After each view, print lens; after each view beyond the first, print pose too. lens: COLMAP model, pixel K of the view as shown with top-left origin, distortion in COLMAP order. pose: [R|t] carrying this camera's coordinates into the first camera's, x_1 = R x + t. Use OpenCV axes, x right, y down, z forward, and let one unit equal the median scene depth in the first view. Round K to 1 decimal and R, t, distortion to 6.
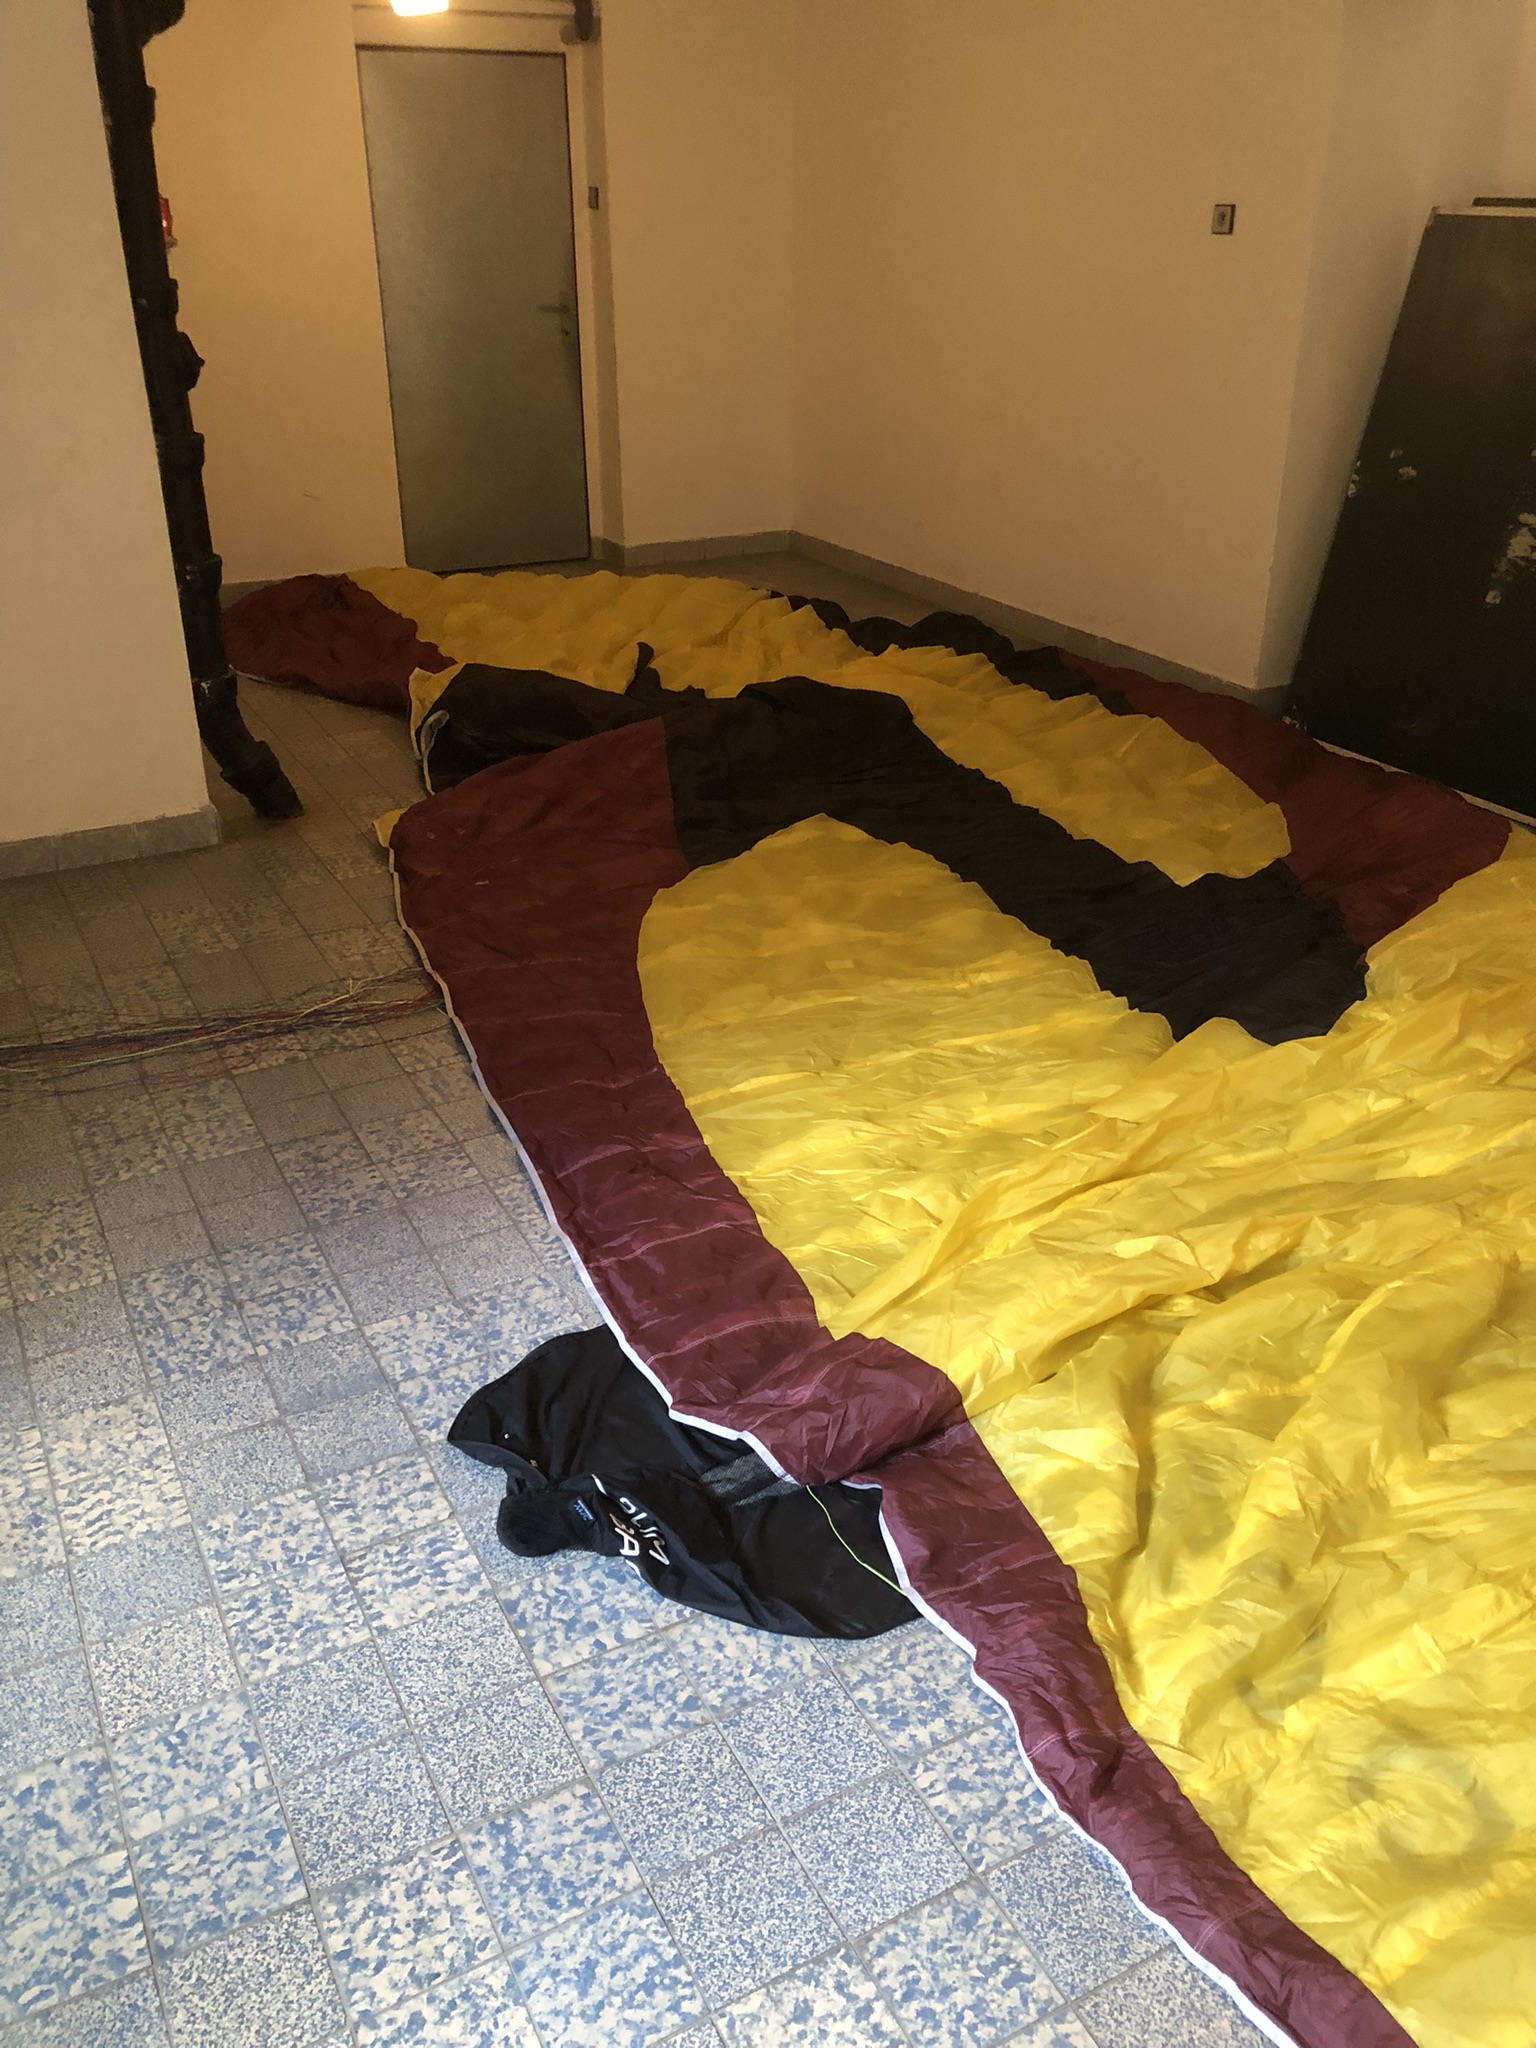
lens RADIAL K [[1688.6, 0, 778.5], [0, 1688.6, 1025.8], [0, 0, 1]] dist [0.018220, -0.001331]
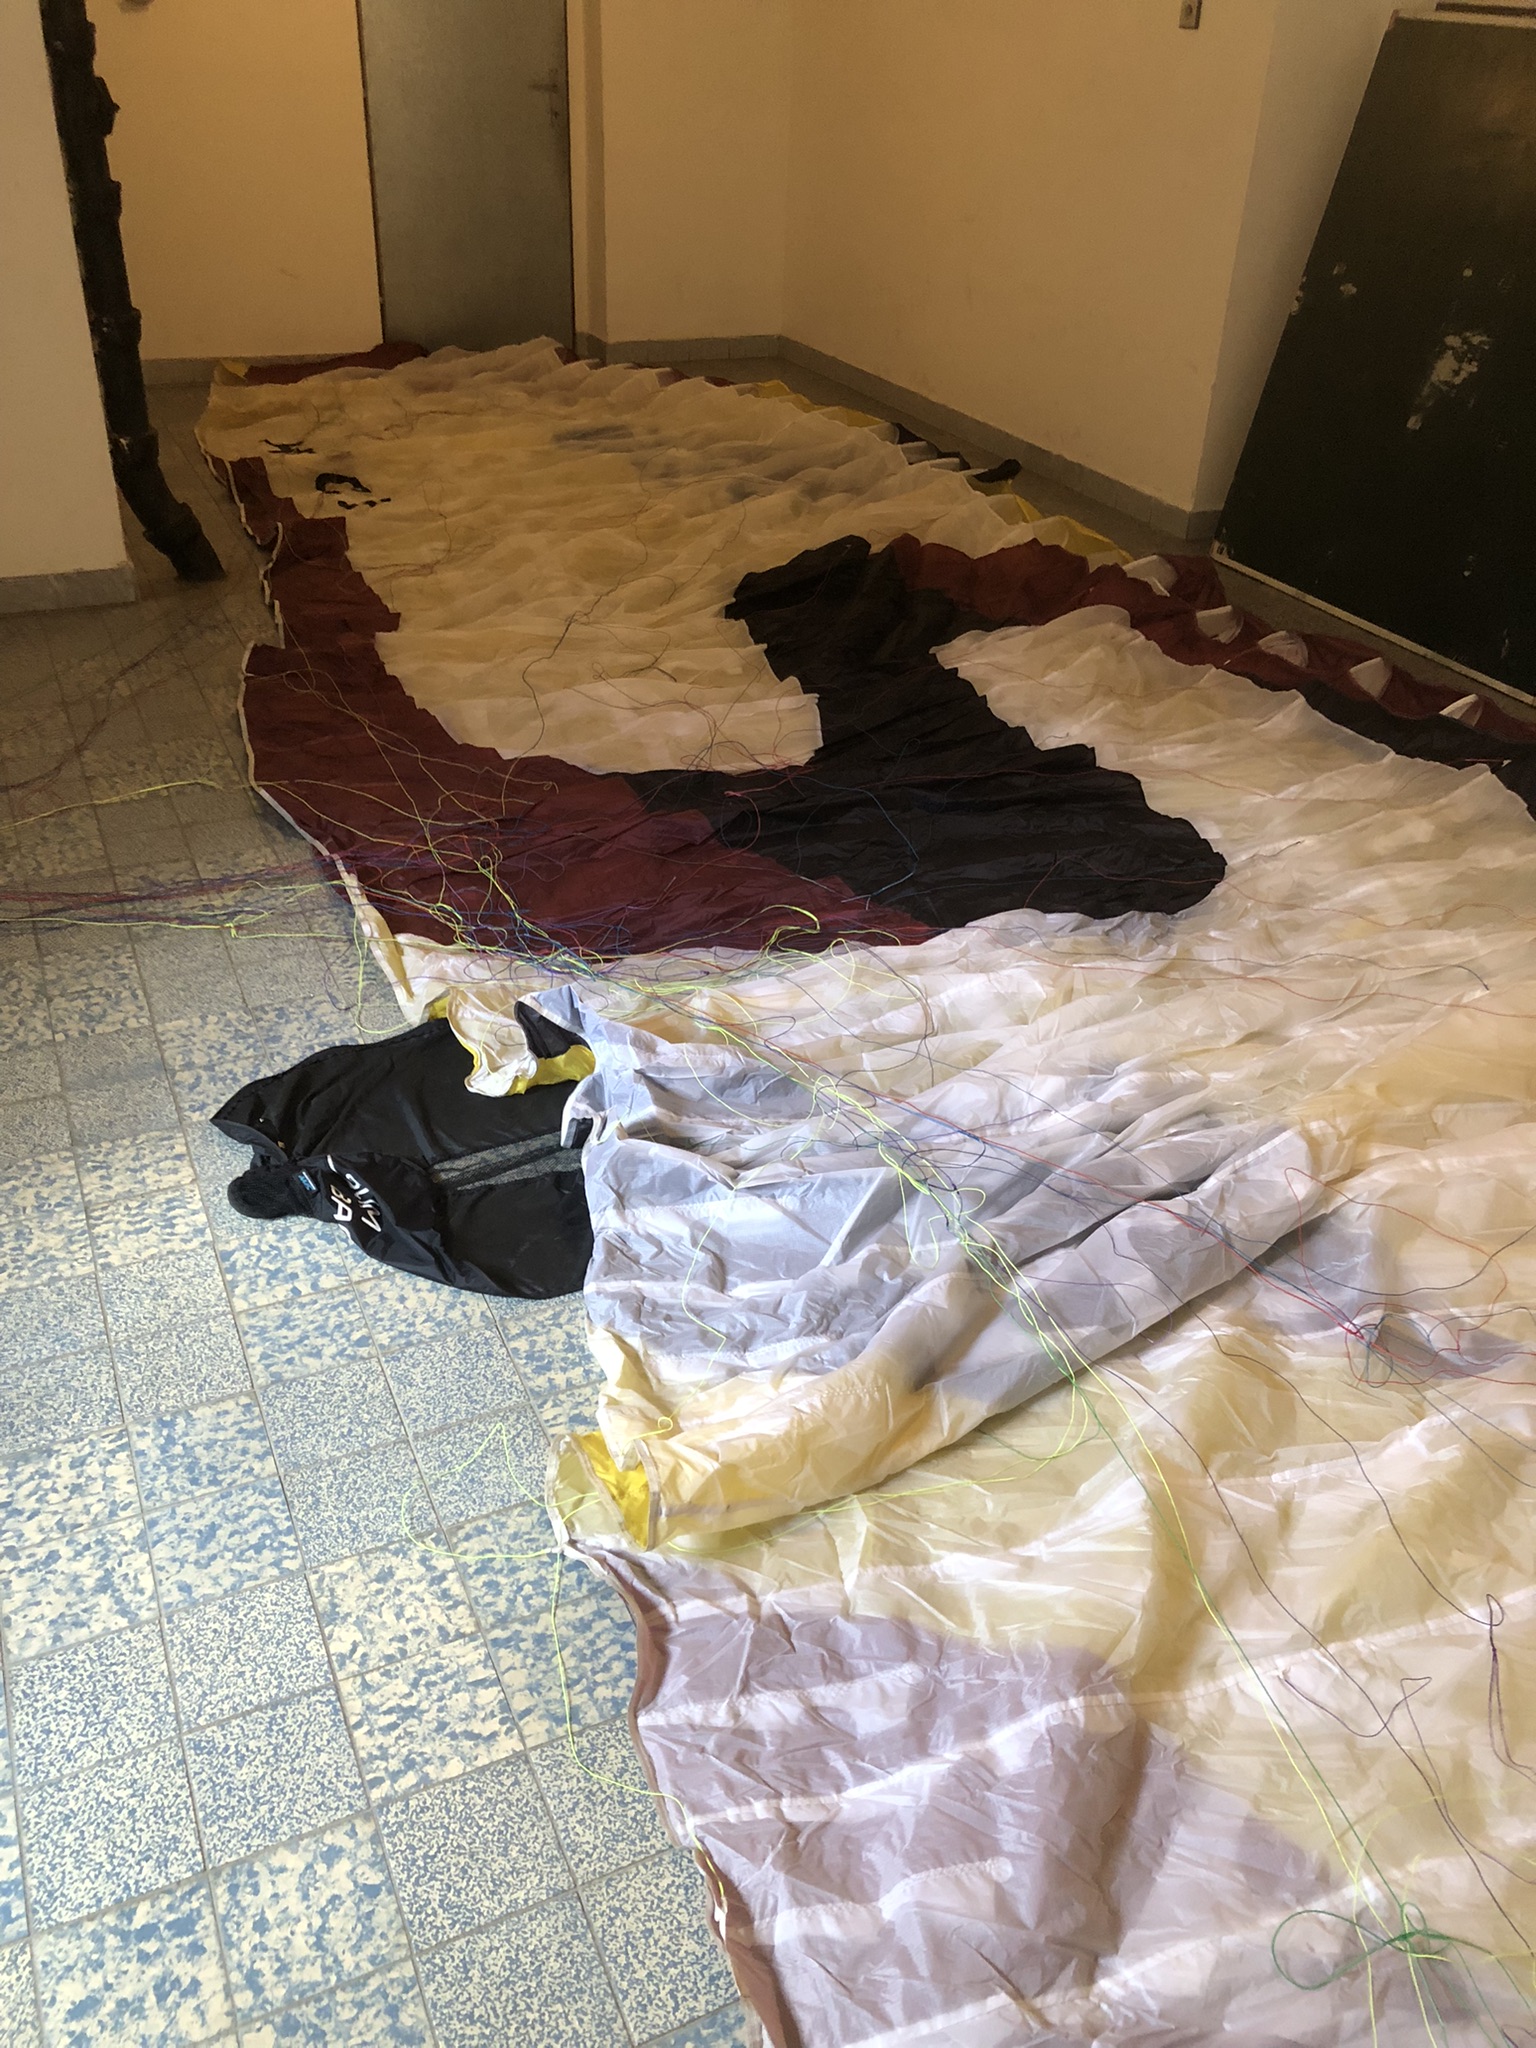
lens RADIAL K [[1688.6, 0, 763.4], [0, 1688.6, 1023.2], [0, 0, 1]] dist [0.018220, -0.001331]
pose [[0.997329, 0.064394, -0.034463, 0.226799], [-0.061100, 0.994125, 0.089341, 0.072422], [0.040014, -0.086997, 0.995405, -0.078135]]
